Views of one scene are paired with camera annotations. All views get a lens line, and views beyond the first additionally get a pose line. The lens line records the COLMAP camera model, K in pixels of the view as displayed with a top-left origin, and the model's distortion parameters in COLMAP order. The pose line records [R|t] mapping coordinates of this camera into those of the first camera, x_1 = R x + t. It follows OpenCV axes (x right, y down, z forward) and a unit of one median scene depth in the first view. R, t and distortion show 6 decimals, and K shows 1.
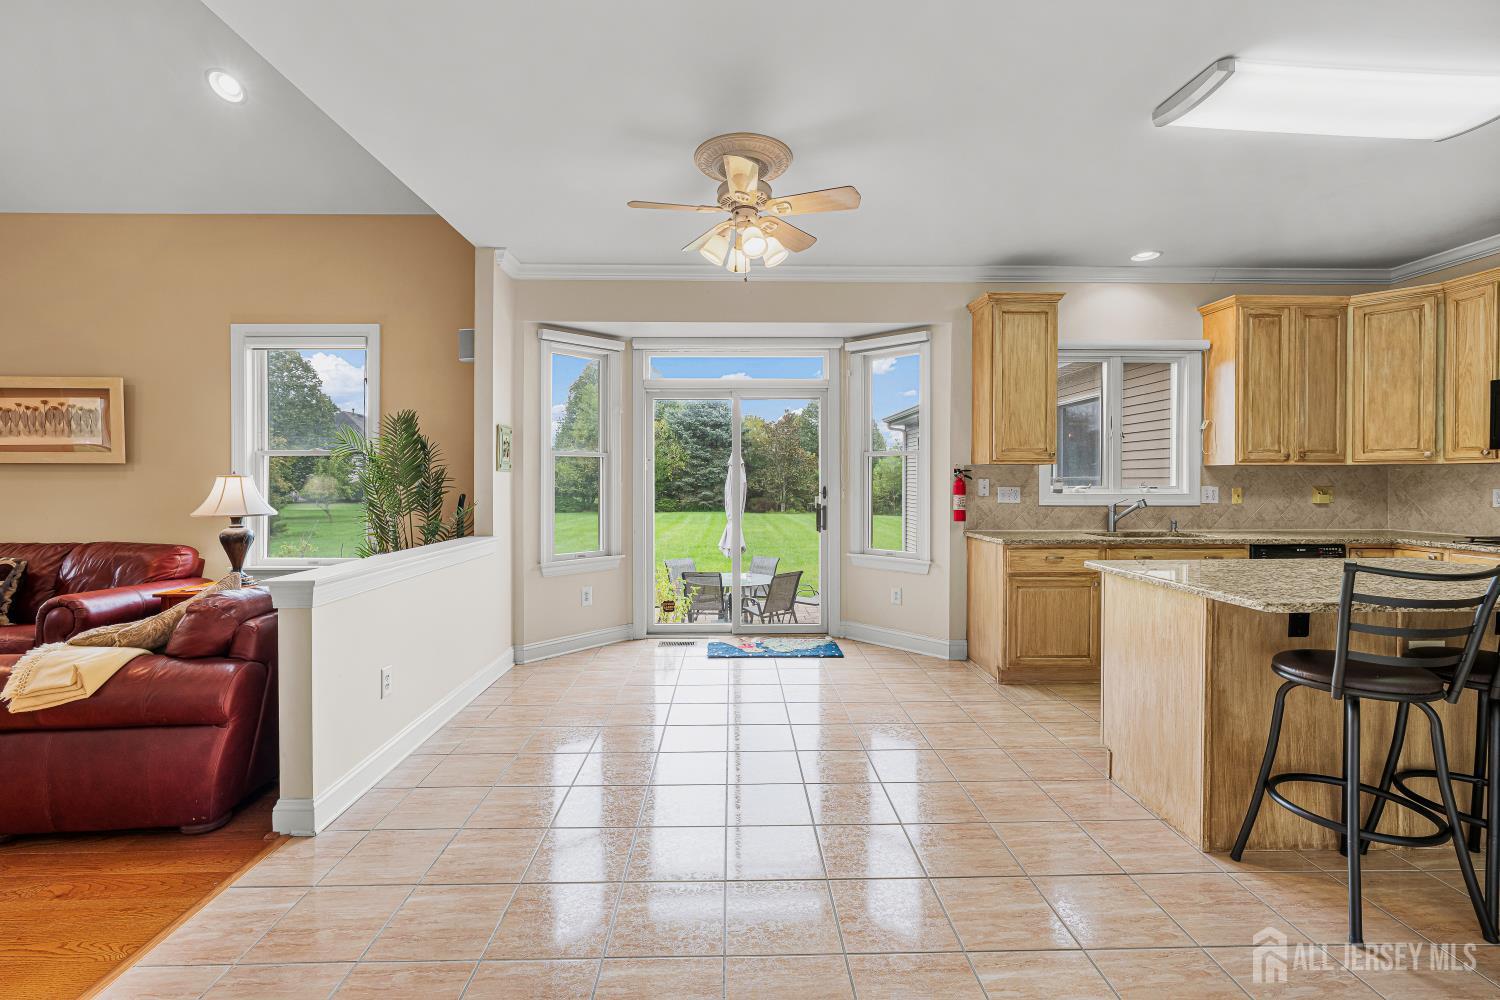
lens RADIAL K [[643.4, 0, 745.9], [0, 643.4, 484.9], [0, 0, 1]] dist [-0.012252, 0.006029]
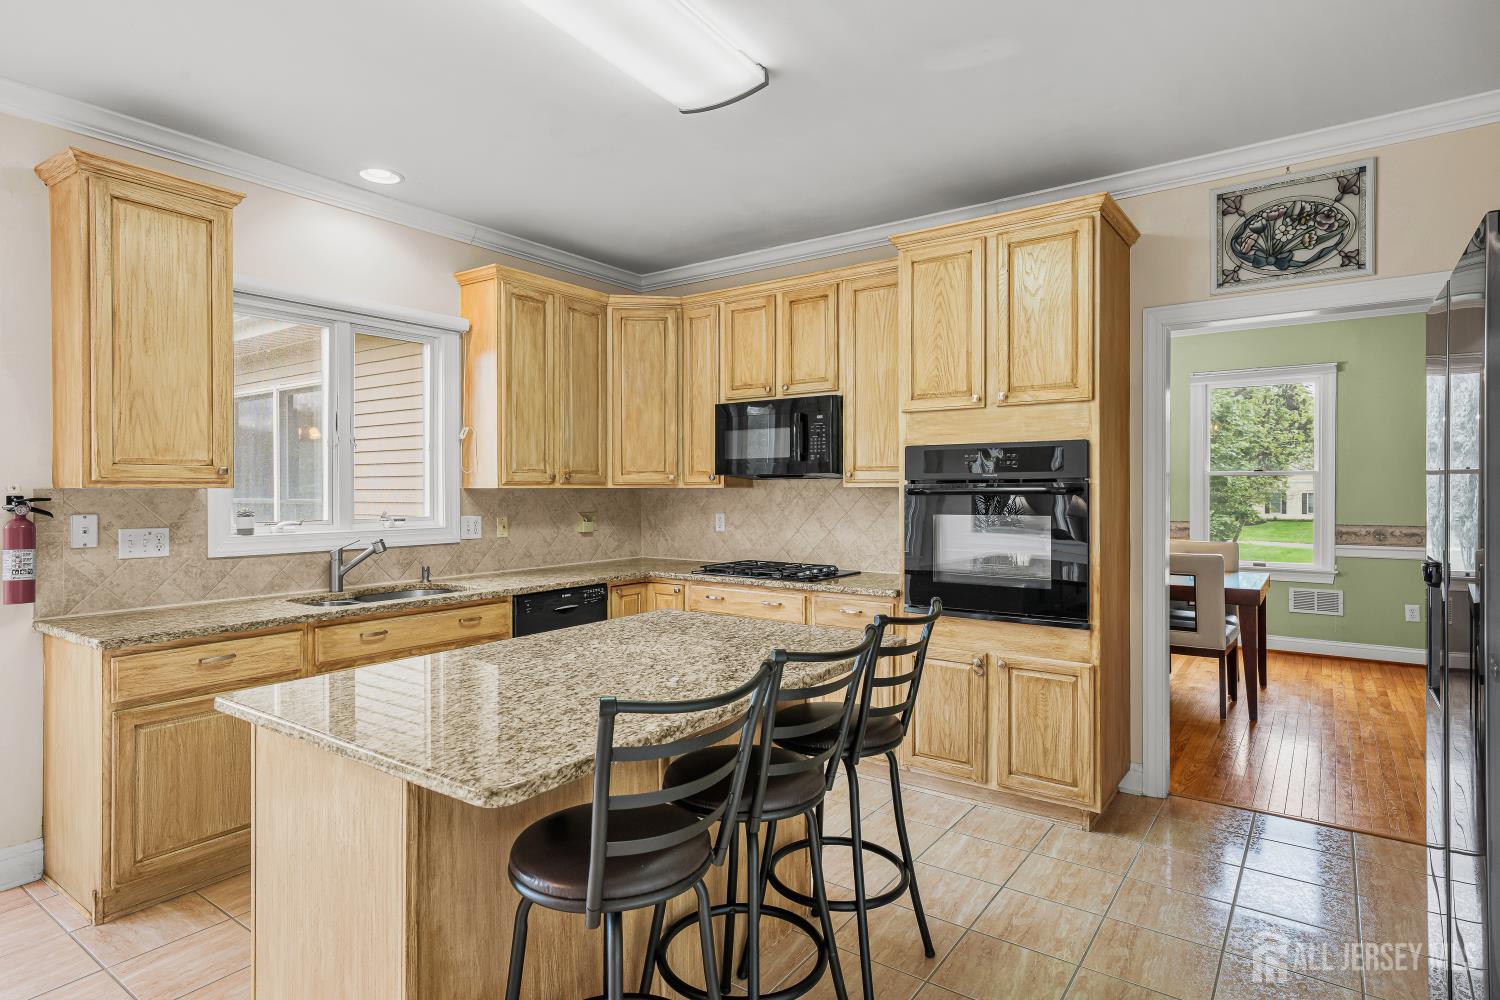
lens RADIAL K [[802.5, 0, 747.3], [0, 802.5, 490.7], [0, 0, 1]] dist [0.008121, 0.000218]
pose [[0.602708, -0.003817, 0.797953, 0.183295], [0.007822, 0.999969, -0.001125, -0.025114], [-0.797923, 0.006920, 0.602719, 0.191051]]
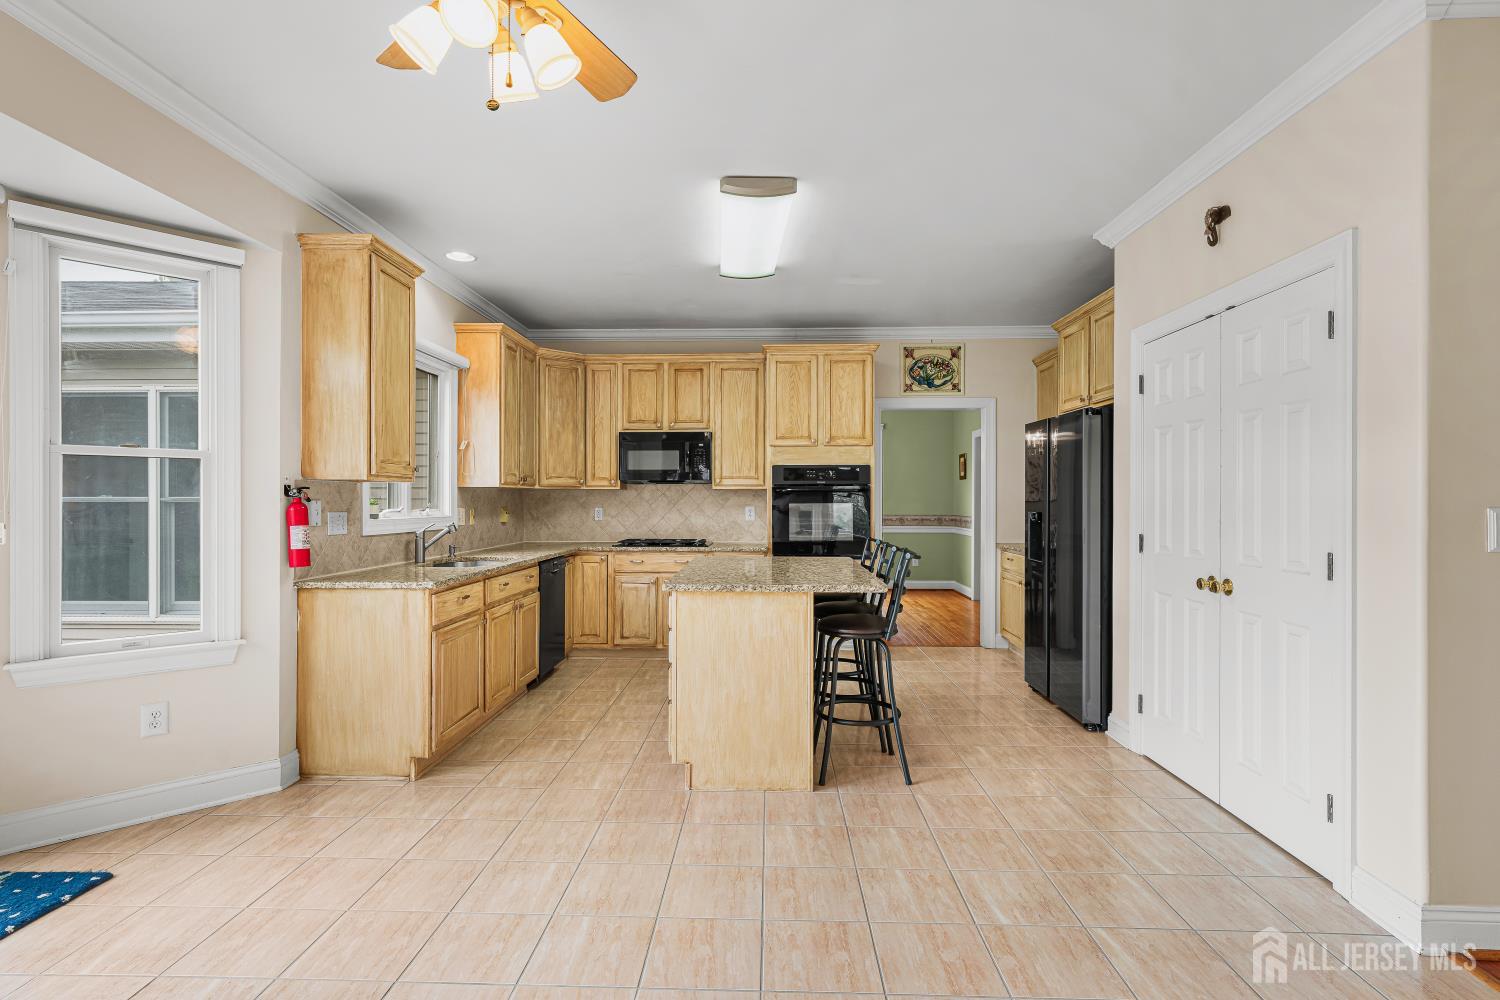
lens RADIAL K [[725.0, 0, 744.7], [0, 725.0, 500.0], [0, 0, 1]] dist [0.002318, 0.000849]
pose [[0.058238, -0.000024, 0.998303, -0.383975], [0.006770, 0.999977, -0.000371, -0.006901], [-0.998280, 0.006780, 0.058237, 0.535915]]
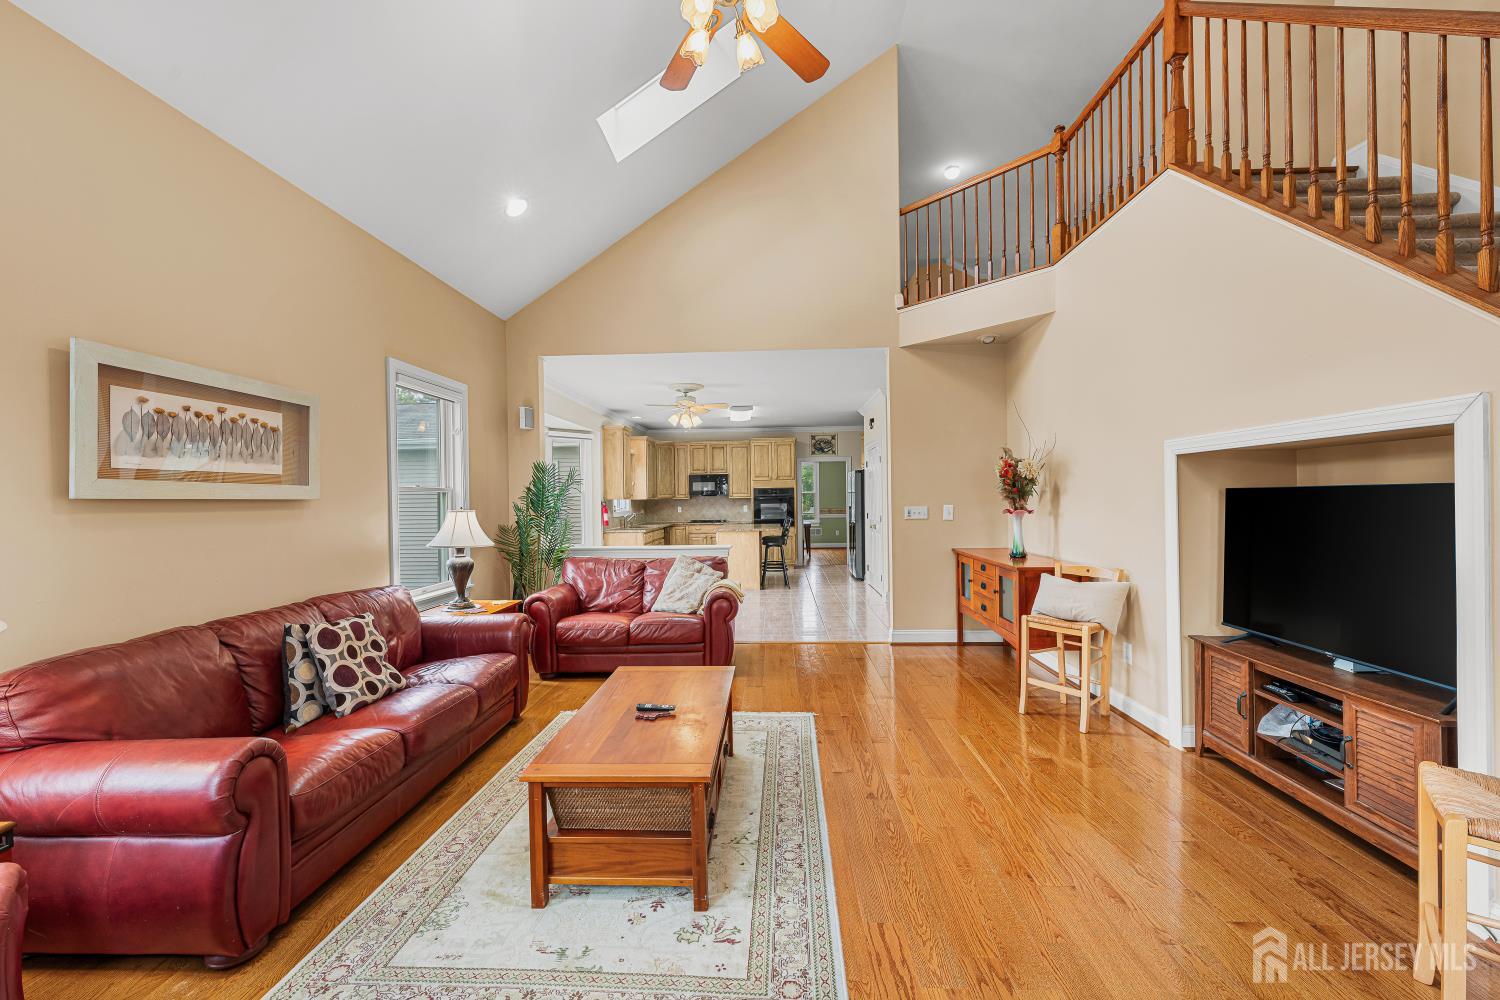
lens RADIAL K [[598.1, 0, 748.9], [0, 598.1, 497.5], [0, 0, 1]] dist [-0.011556, 0.000334]
pose [[0.069617, 0.001833, 0.997572, -1.700571], [0.022774, 0.999735, -0.003426, -0.021120], [-0.997314, 0.022957, 0.069557, 0.399439]]
